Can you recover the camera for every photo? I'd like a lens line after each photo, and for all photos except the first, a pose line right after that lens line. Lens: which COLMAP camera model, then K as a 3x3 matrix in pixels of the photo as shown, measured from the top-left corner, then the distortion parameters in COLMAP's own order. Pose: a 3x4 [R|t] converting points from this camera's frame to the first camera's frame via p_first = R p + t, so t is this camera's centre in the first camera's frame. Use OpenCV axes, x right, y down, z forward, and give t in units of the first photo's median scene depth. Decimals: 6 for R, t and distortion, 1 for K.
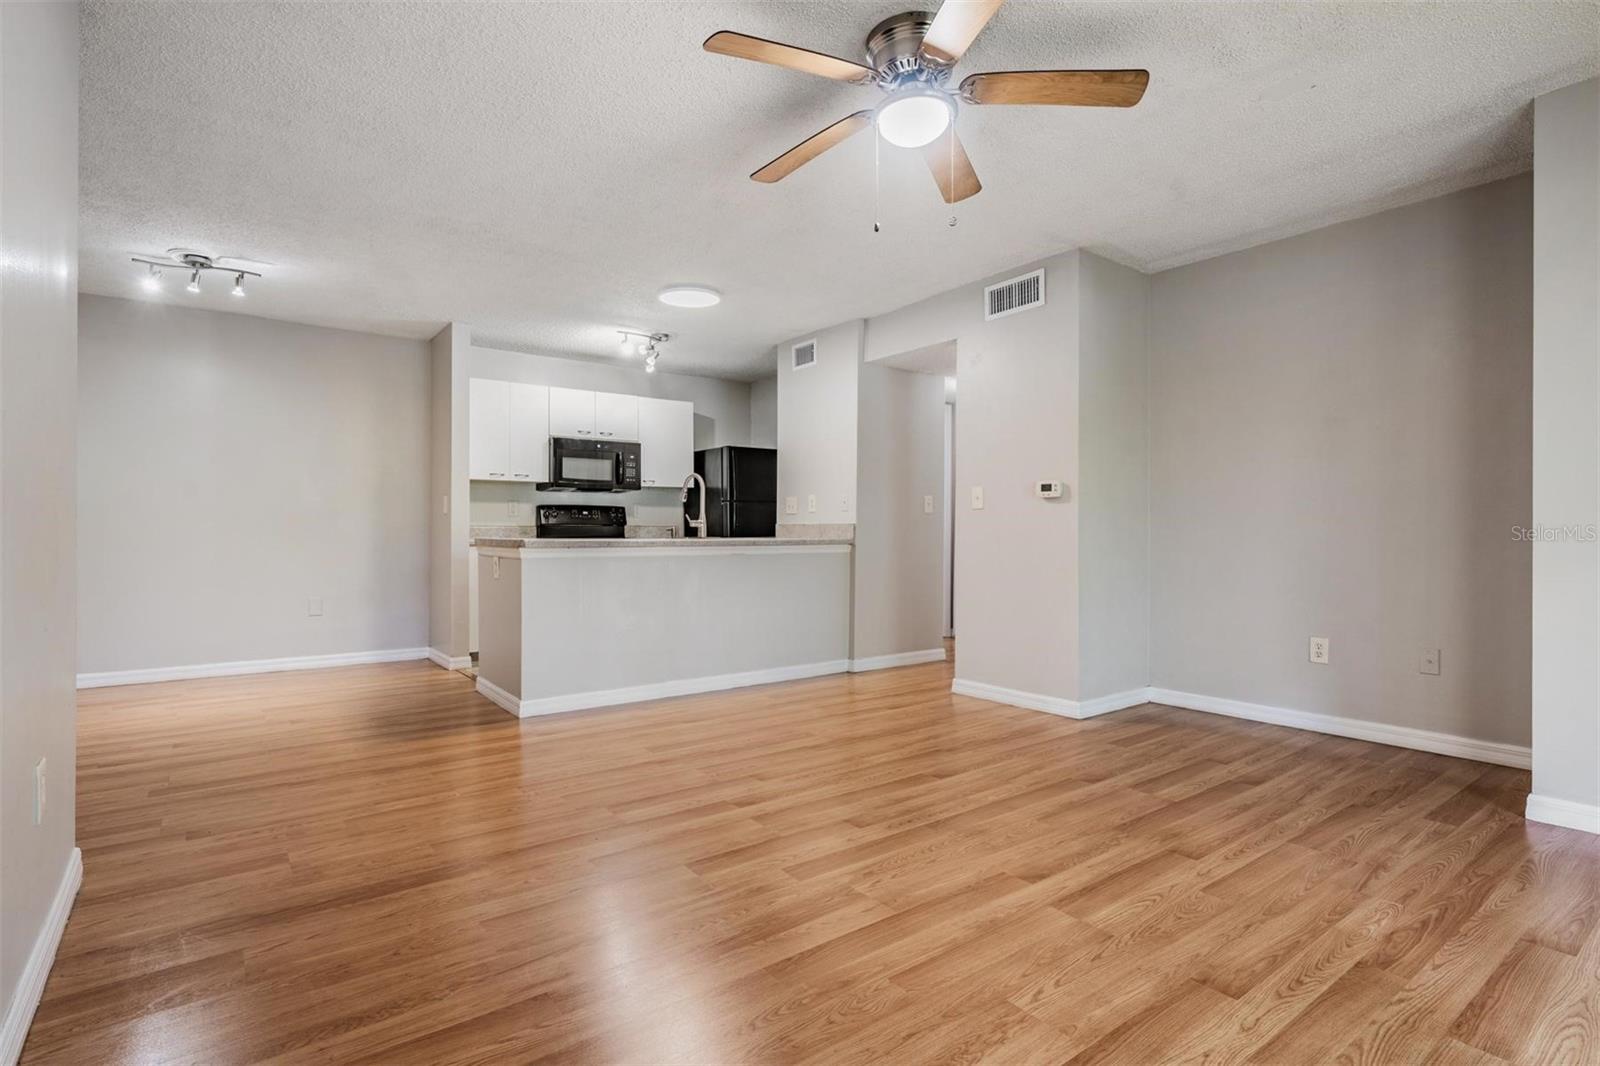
lens RADIAL K [[779.5, 0, 805.0], [0, 779.5, 532.6], [0, 0, 1]] dist [0.000923, -0.000728]
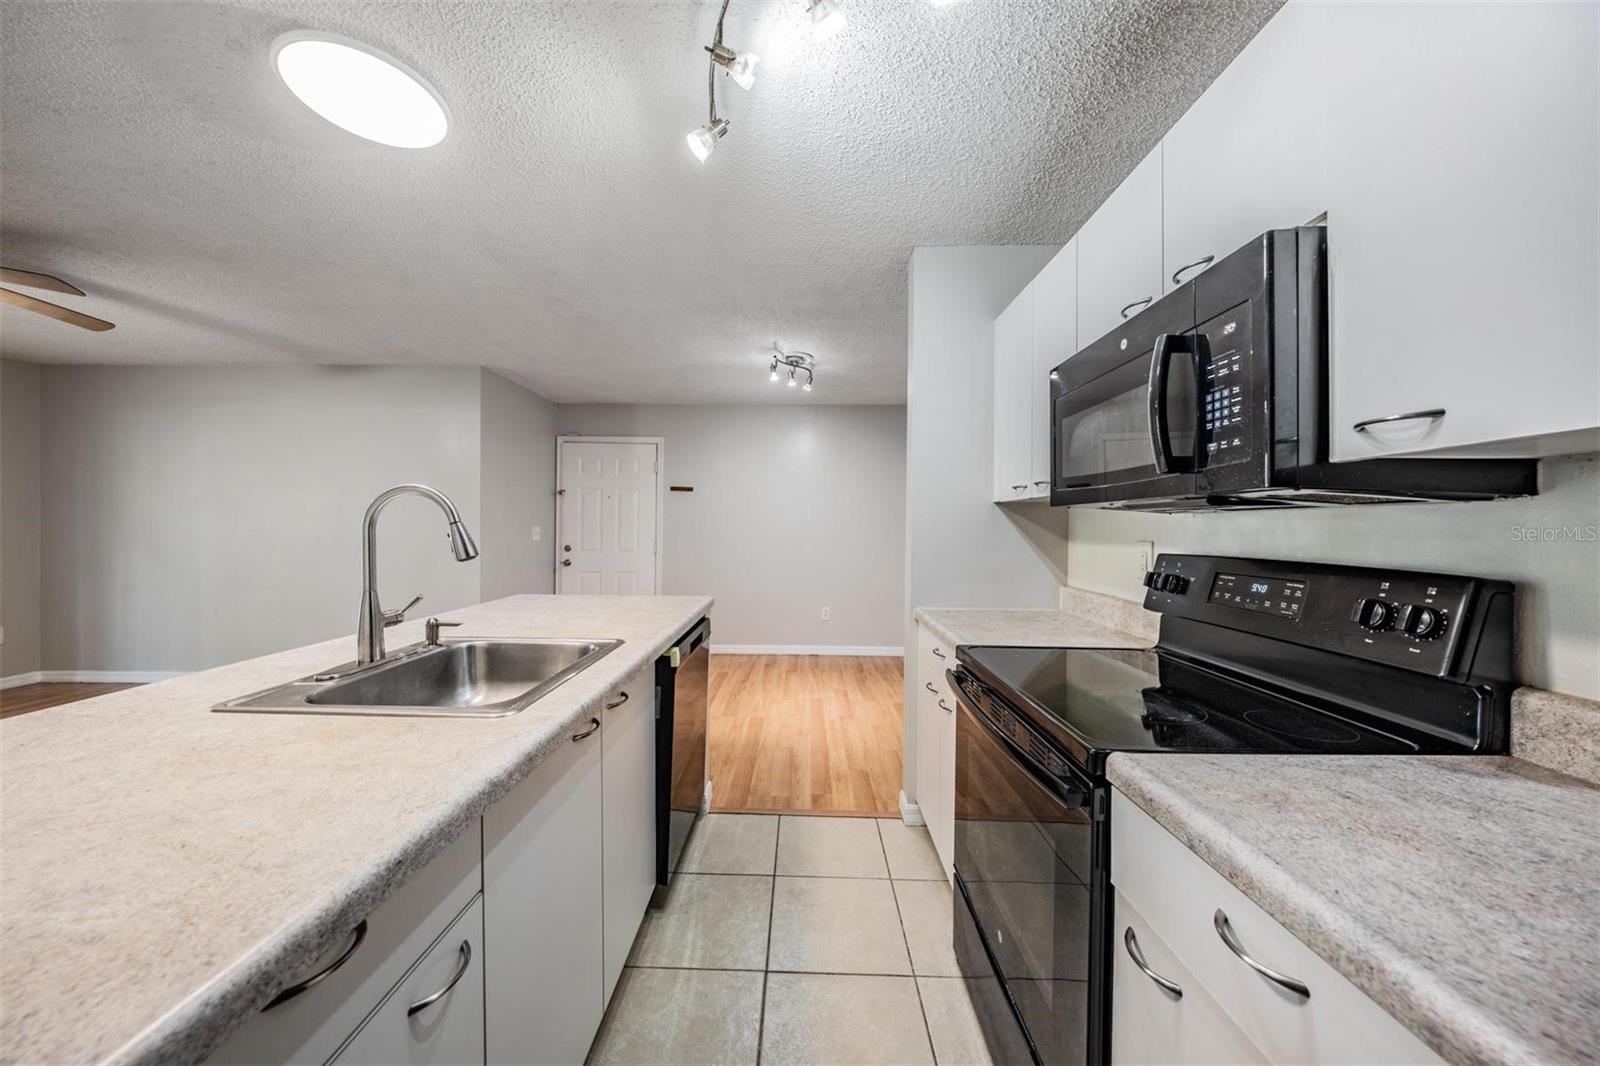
lens RADIAL K [[546.0, 0, 796.3], [0, 546.0, 529.4], [0, 0, 1]] dist [-0.000695, -0.000153]
pose [[-0.625420, -0.001911, -0.780286, -0.050486], [-0.011641, 0.999909, 0.006882, -0.054038], [0.780201, 0.013388, -0.625386, 1.201357]]
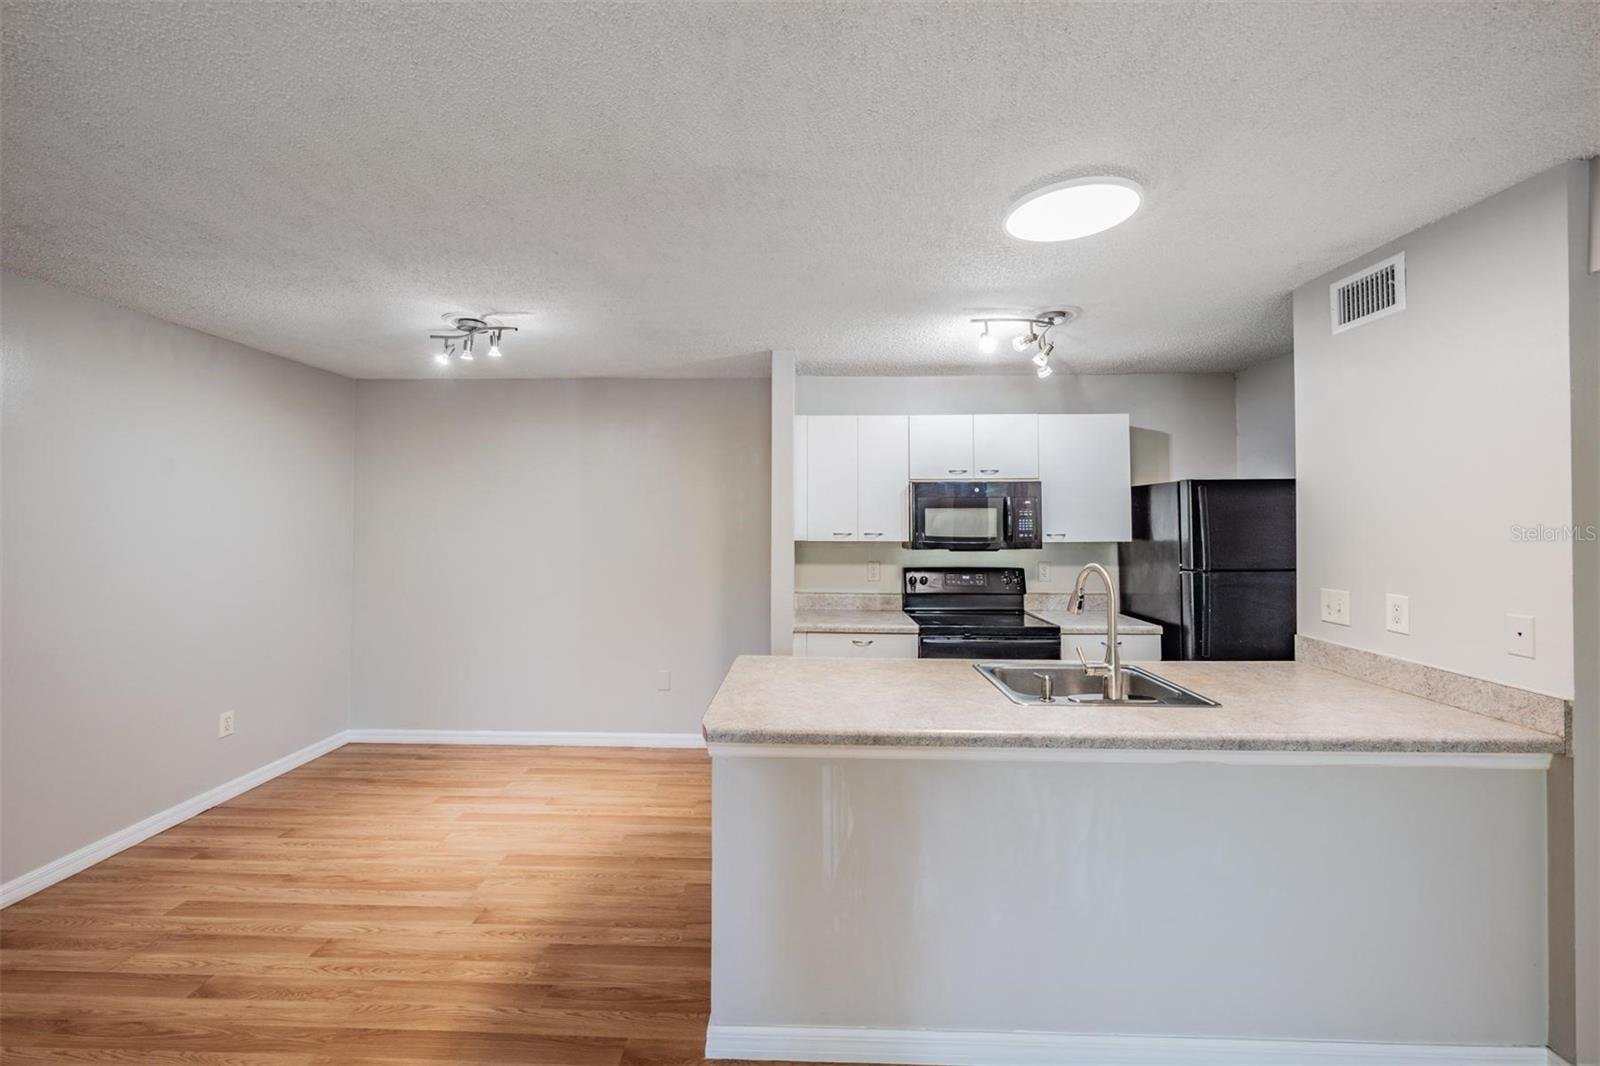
lens RADIAL K [[635.5, 0, 789.1], [0, 635.5, 508.8], [0, 0, 1]] dist [-0.001572, 0.000541]
pose [[0.771366, -0.009947, -0.636314, -0.029948], [-0.002930, 0.999812, -0.019181, -0.095714], [0.636385, 0.016660, 0.771192, 0.512250]]
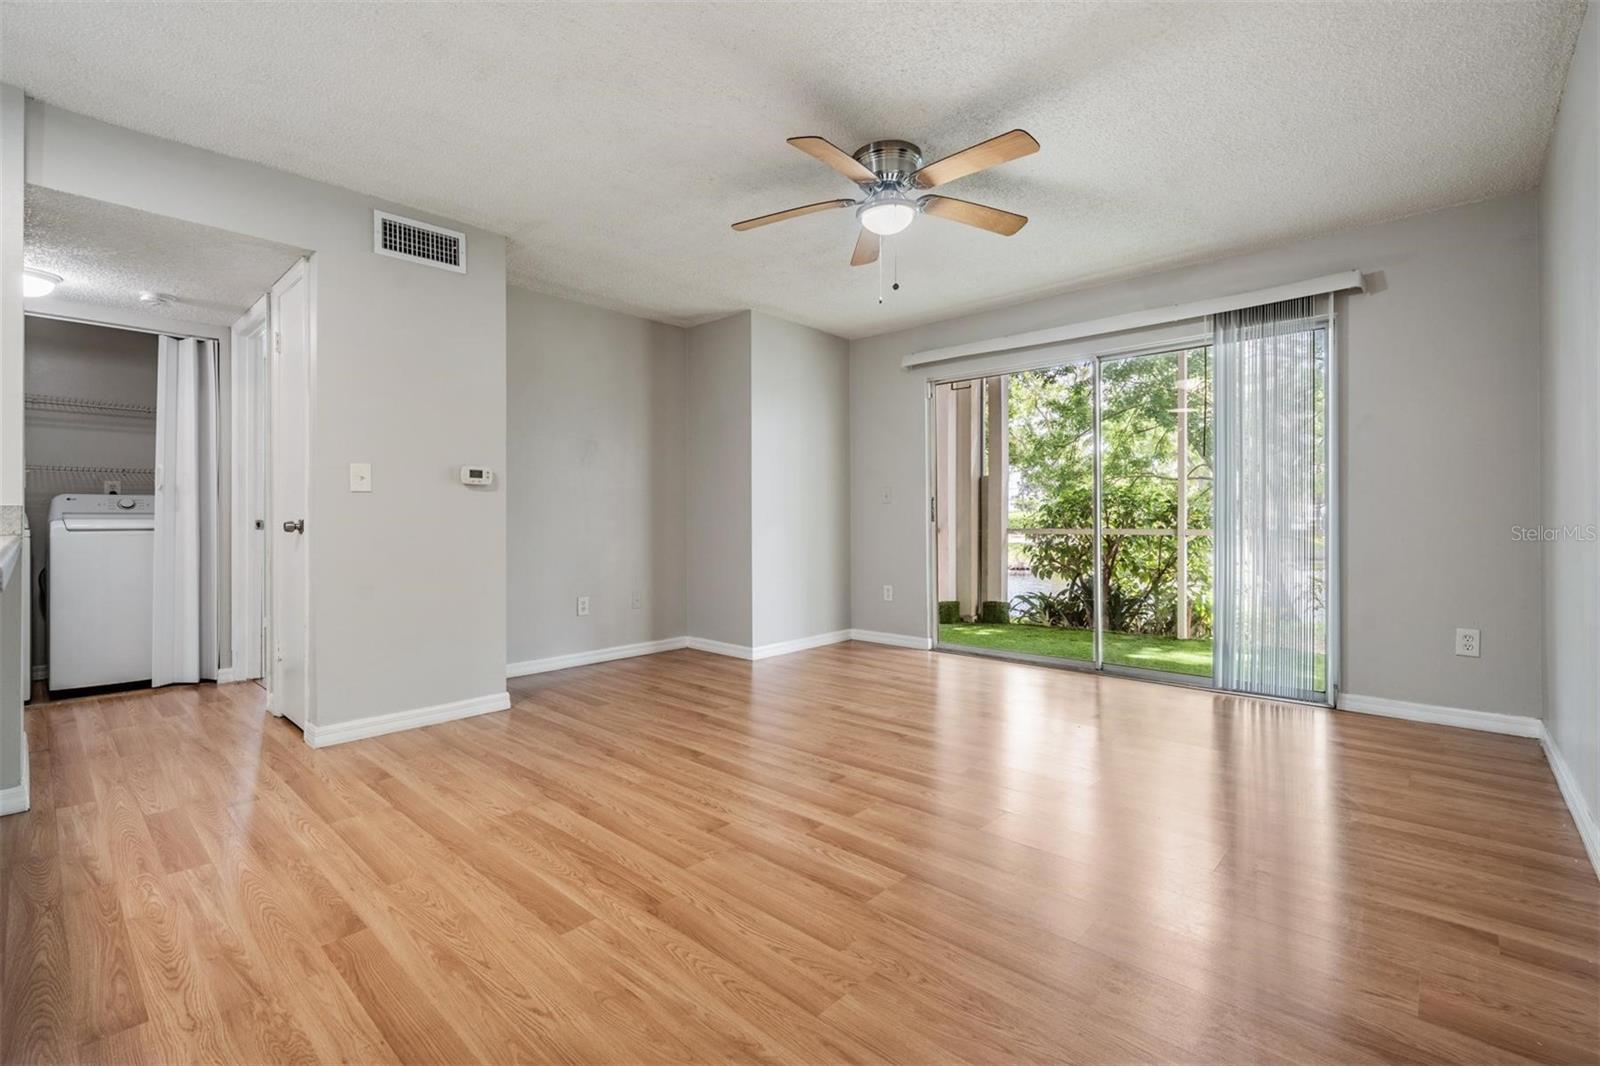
lens RADIAL K [[706.2, 0, 789.7], [0, 706.2, 524.4], [0, 0, 1]] dist [0.000064, 0.000179]
pose [[-0.162176, -0.008251, 0.986727, -0.444494], [0.003418, 0.999954, 0.008924, -0.002777], [-0.986756, 0.004820, -0.162141, 0.584936]]
